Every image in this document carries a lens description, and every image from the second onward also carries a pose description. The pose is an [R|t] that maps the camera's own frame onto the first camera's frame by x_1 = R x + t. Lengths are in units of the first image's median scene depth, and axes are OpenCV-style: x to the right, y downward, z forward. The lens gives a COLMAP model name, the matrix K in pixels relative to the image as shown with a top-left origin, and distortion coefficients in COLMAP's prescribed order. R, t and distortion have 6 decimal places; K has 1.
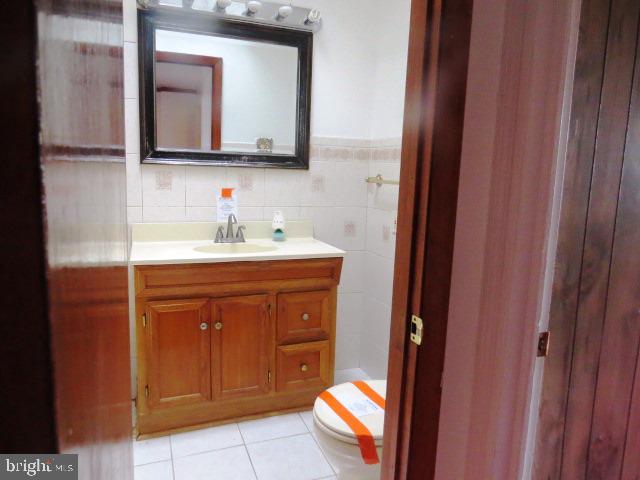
lens RADIAL K [[458.2, 0, 320.0], [0, 458.2, 240.0], [0, 0, 1]] dist [0.000028, 0.000309]
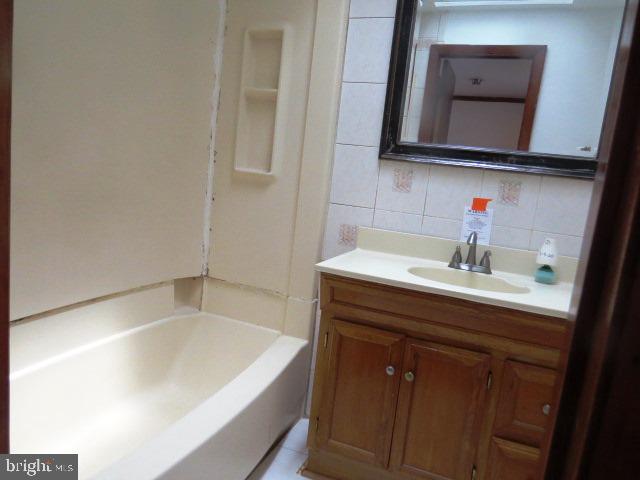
lens RADIAL K [[458.2, 0, 320.0], [0, 458.2, 240.0], [0, 0, 1]] dist [0.000028, 0.000309]
pose [[0.742416, 0.149785, -0.652980, 0.108331], [-0.182282, 0.983077, 0.018258, -0.013569], [0.644664, 0.105472, 0.757155, 0.301043]]
